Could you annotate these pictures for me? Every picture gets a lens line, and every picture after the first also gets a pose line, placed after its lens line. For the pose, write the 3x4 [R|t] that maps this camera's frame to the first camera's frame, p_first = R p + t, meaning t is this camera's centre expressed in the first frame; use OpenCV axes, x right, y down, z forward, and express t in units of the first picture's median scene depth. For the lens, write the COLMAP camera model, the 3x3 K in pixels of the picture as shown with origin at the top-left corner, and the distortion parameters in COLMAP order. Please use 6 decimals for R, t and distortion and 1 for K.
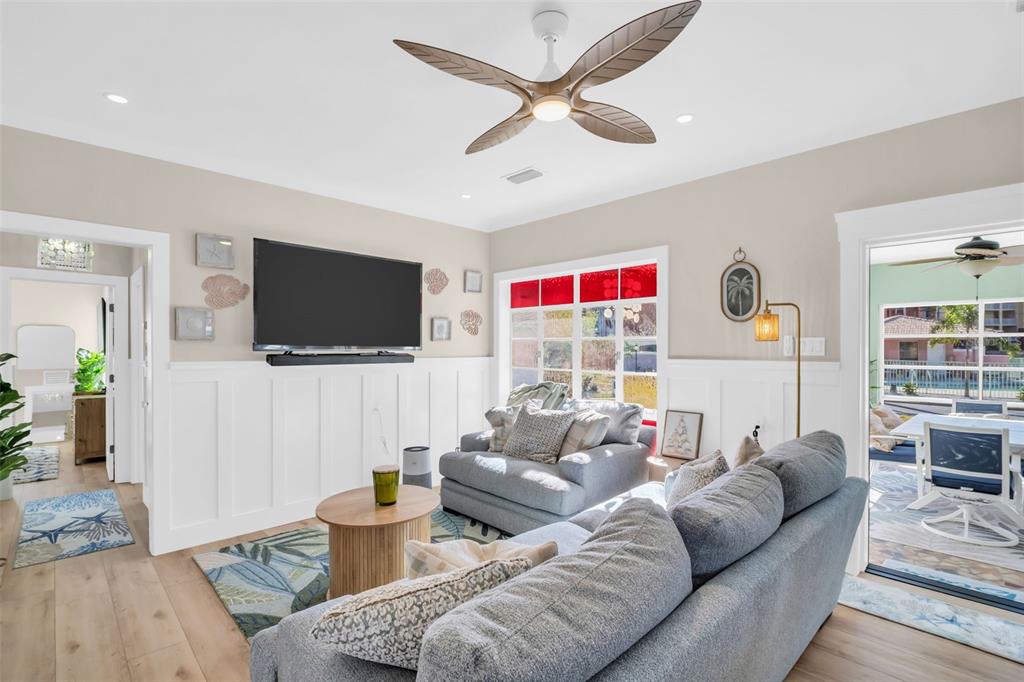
lens RADIAL K [[476.0, 0, 524.5], [0, 476.0, 347.6], [0, 0, 1]] dist [-0.000342, -0.000548]
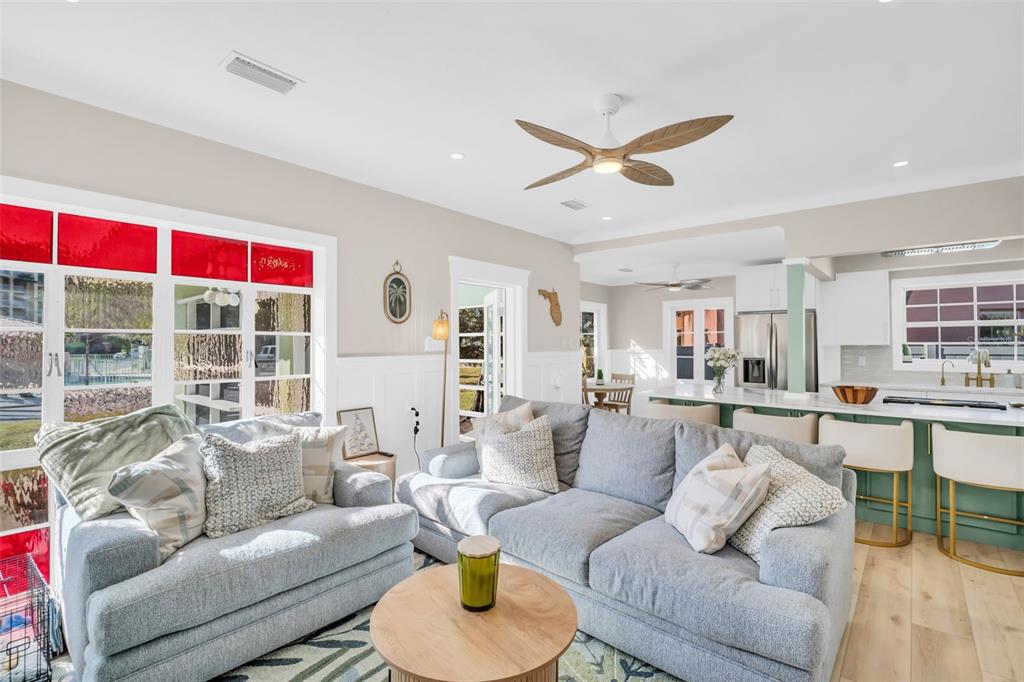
lens RADIAL K [[468.4, 0, 512.5], [0, 468.4, 337.2], [0, 0, 1]] dist [-0.002329, -0.000431]
pose [[-0.086021, 0.012946, 0.996209, -0.607621], [0.001859, 0.999916, -0.012834, -0.003322], [-0.996292, 0.000748, -0.086038, 0.680486]]
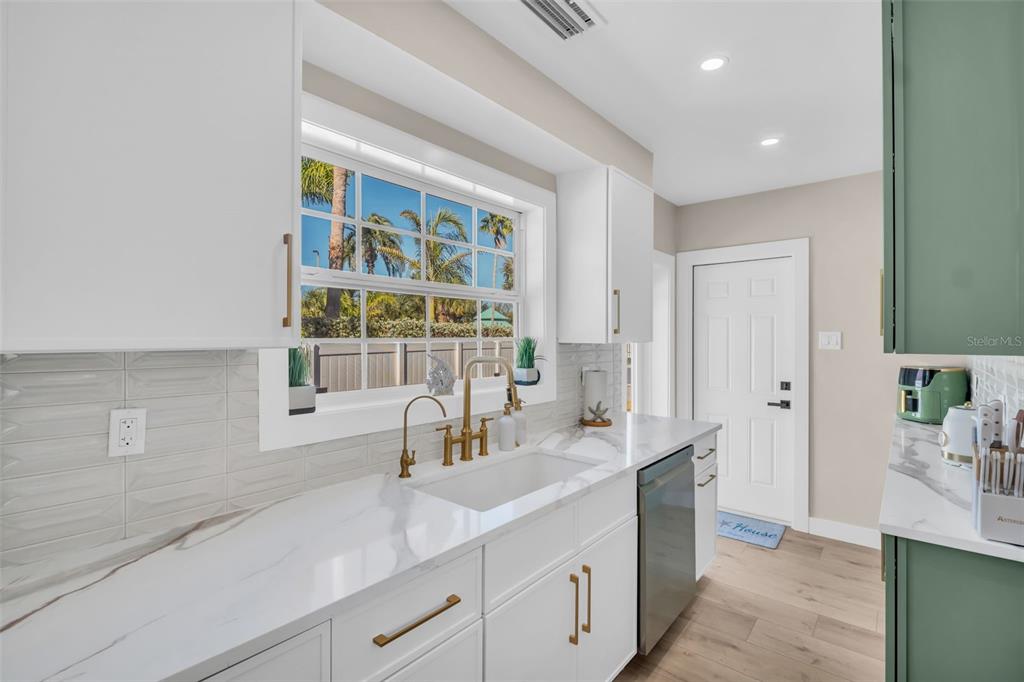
lens RADIAL K [[468.4, 0, 512.5], [0, 468.4, 337.2], [0, 0, 1]] dist [-0.002329, -0.000431]
pose [[-0.995333, -0.000586, -0.096502, 0.583965], [-0.000341, 0.999997, -0.002547, -0.003462], [0.096503, -0.002502, -0.995330, -0.250917]]
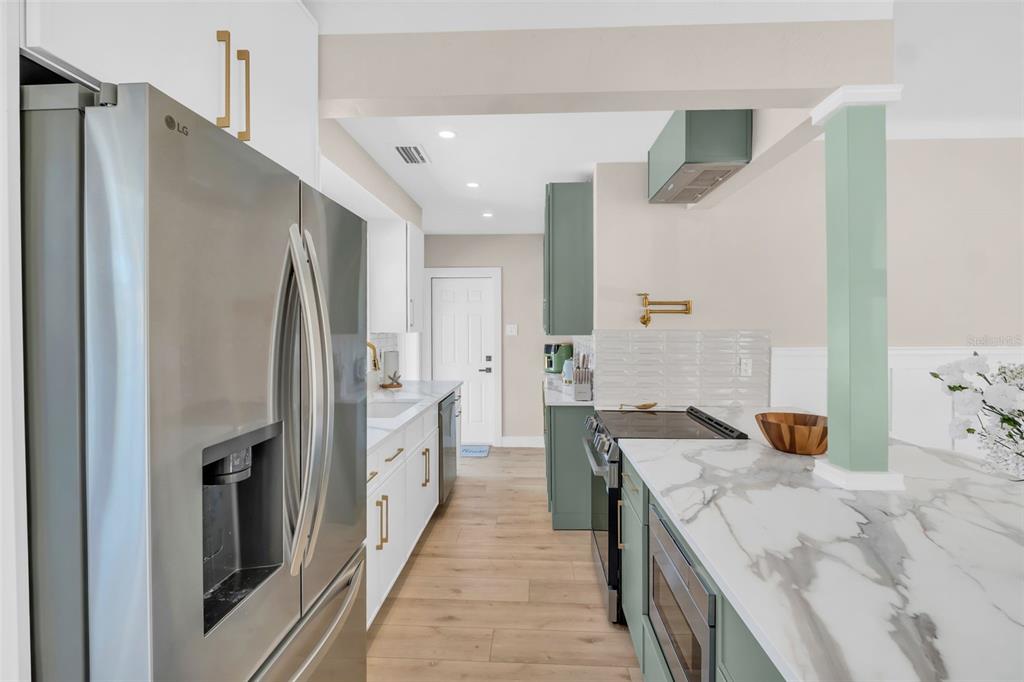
lens RADIAL K [[481.4, 0, 512.9], [0, 481.4, 331.5], [0, 0, 1]] dist [-0.000591, -0.007149]
pose [[-0.735515, 0.009231, -0.677446, 0.913546], [0.004646, 0.999952, 0.008582, -0.007367], [0.677493, 0.003165, -0.735523, 0.033939]]
